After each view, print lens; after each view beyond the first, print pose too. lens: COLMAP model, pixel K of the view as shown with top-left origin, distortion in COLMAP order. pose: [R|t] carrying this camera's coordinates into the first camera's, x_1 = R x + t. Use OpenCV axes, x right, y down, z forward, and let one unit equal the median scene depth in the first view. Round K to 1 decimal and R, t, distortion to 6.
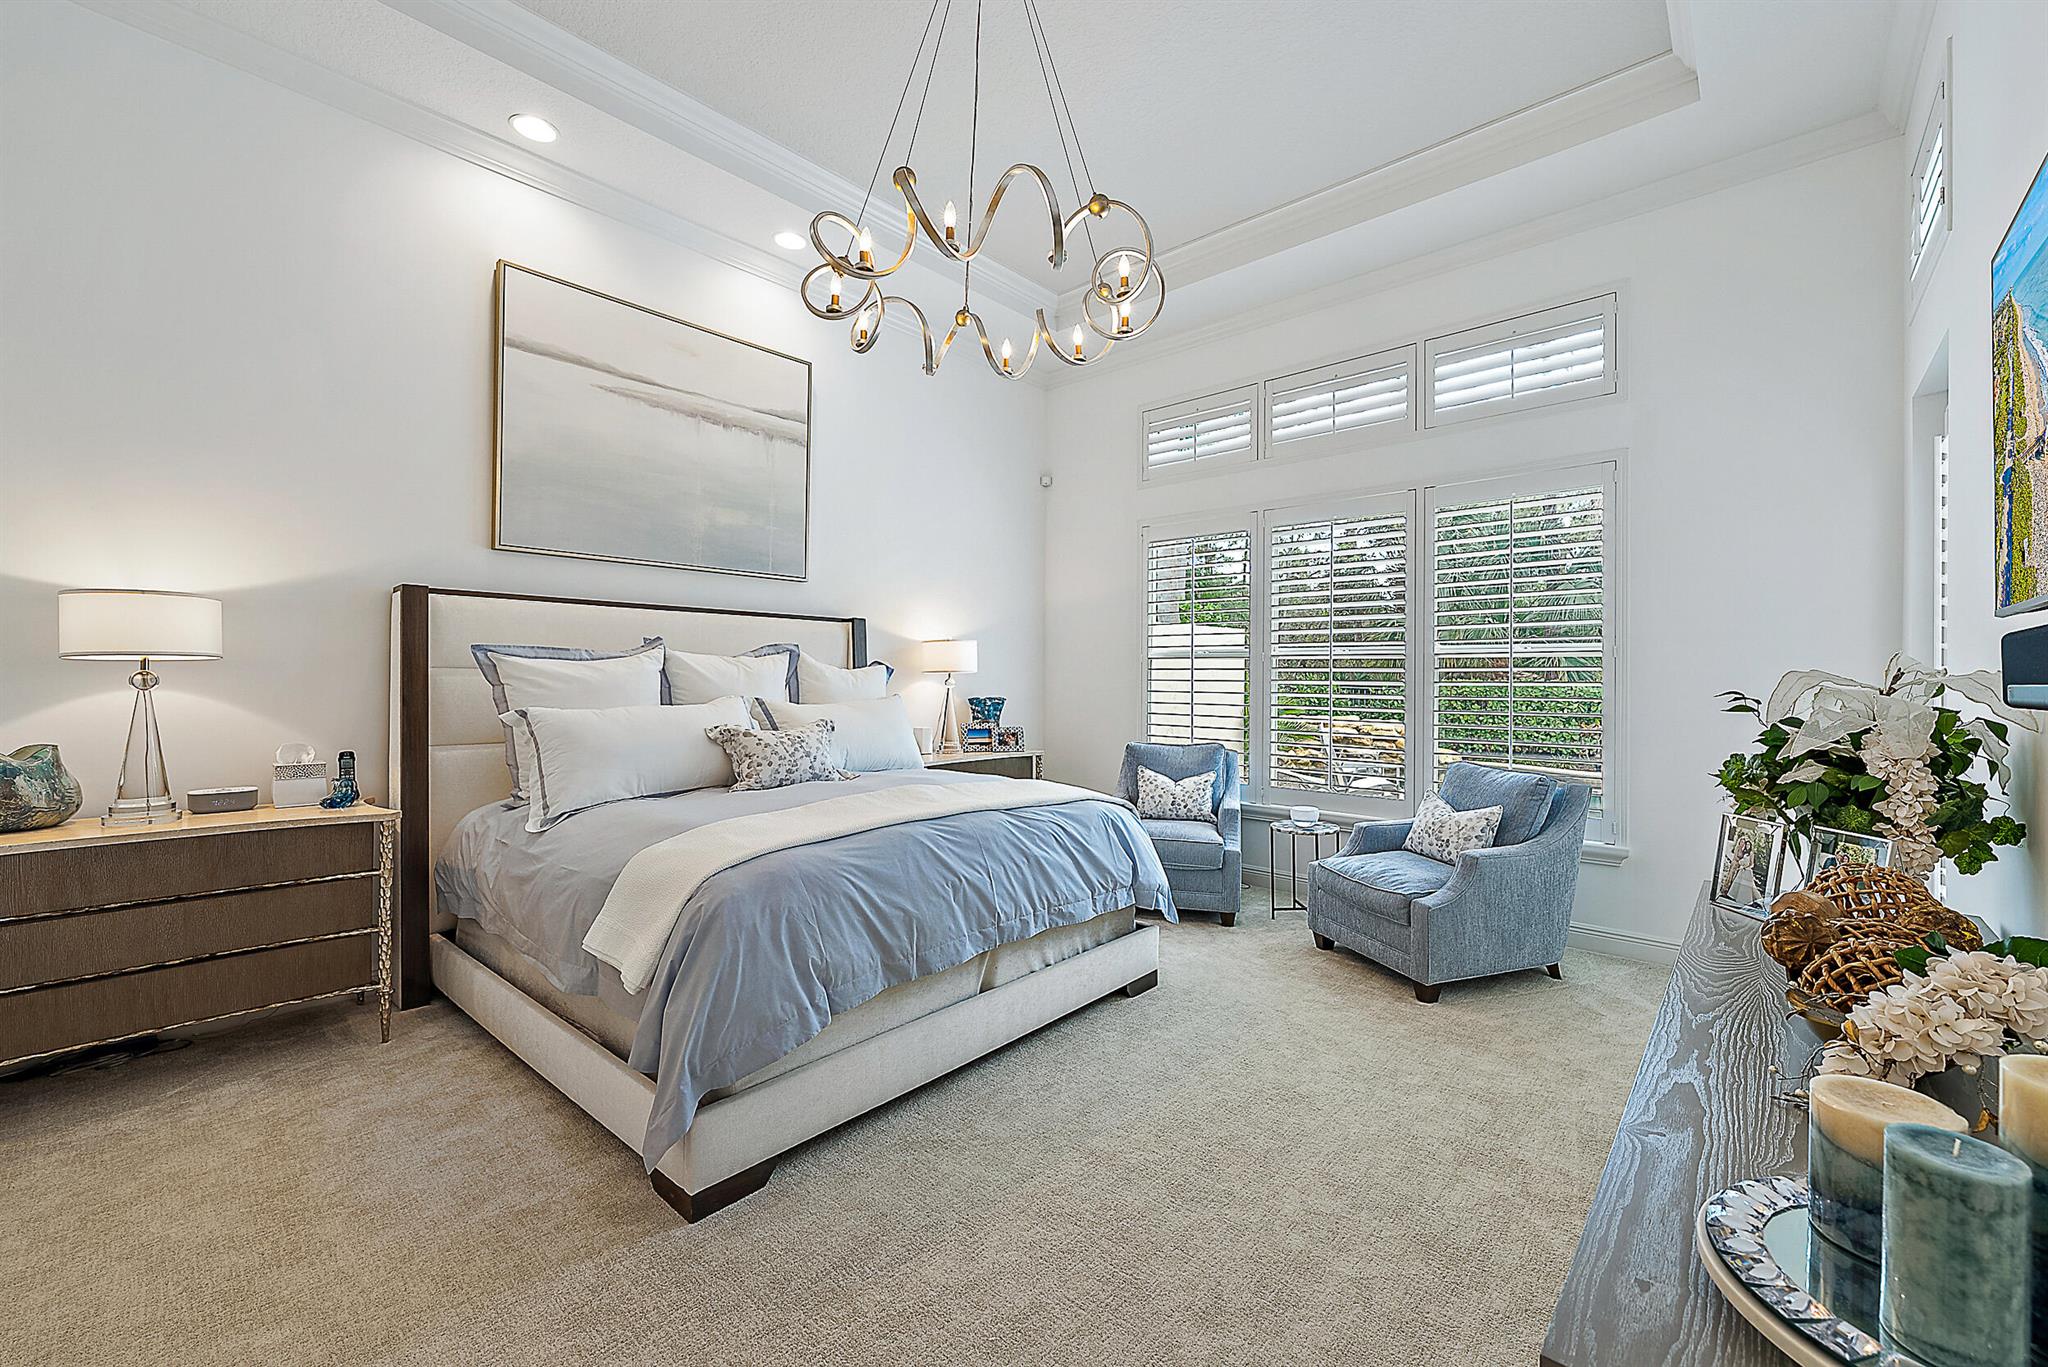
lens RADIAL K [[799.3, 0, 1022.6], [0, 799.3, 670.6], [0, 0, 1]] dist [-0.000174, -0.000692]
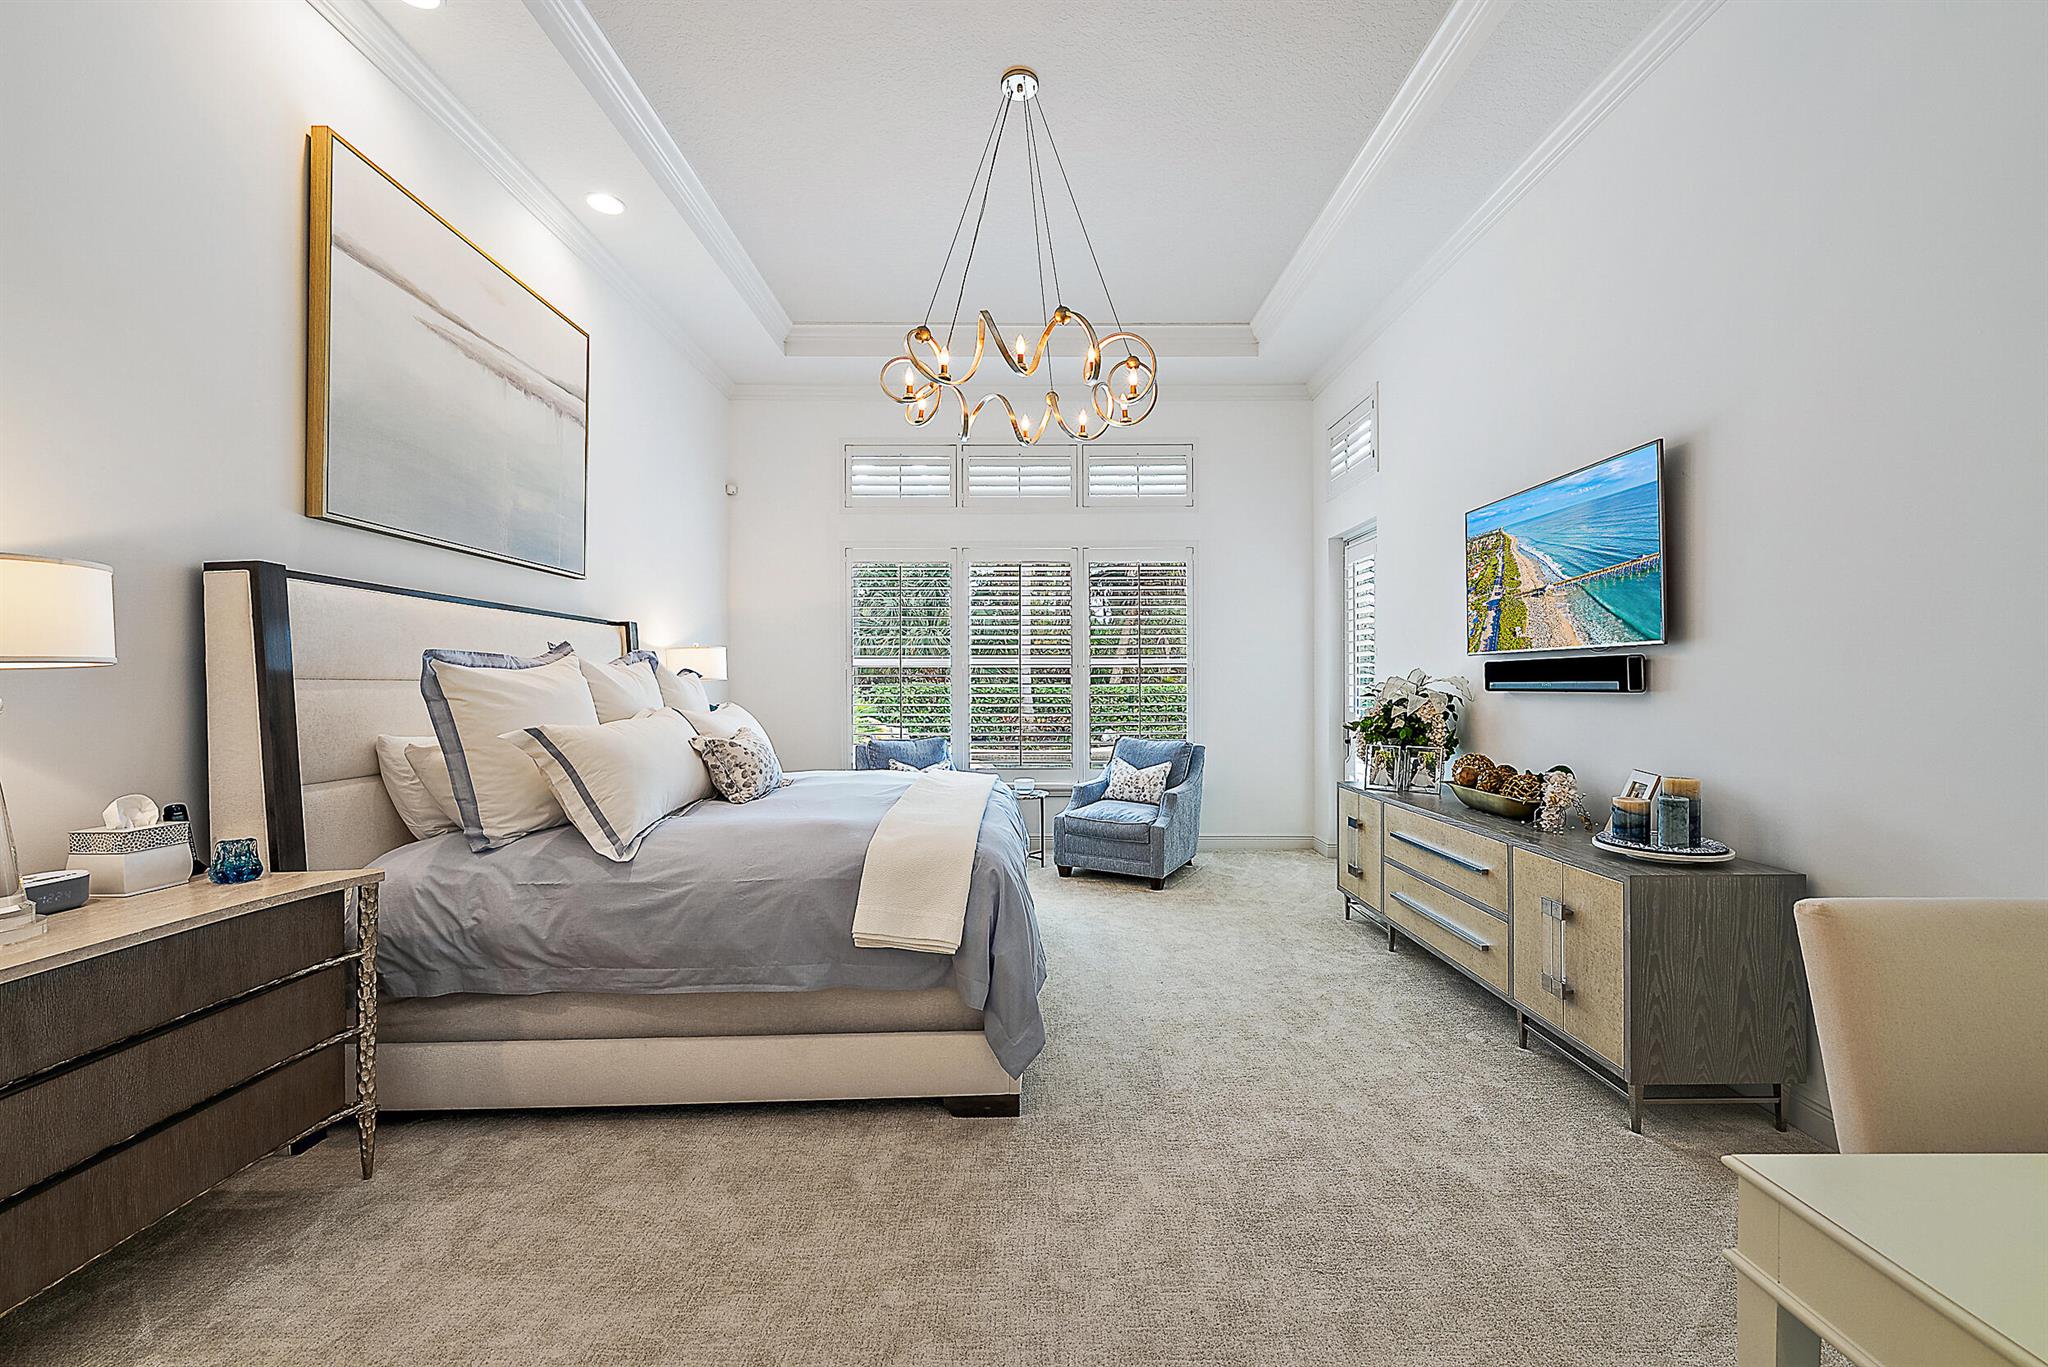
lens RADIAL K [[799.3, 0, 997.8], [0, 799.3, 675.4], [0, 0, 1]] dist [-0.000174, -0.000692]
pose [[0.751634, -0.003779, 0.659570, -0.688408], [0.003438, 0.999992, 0.001811, -0.006023], [-0.659572, 0.000906, 0.751641, 0.035311]]
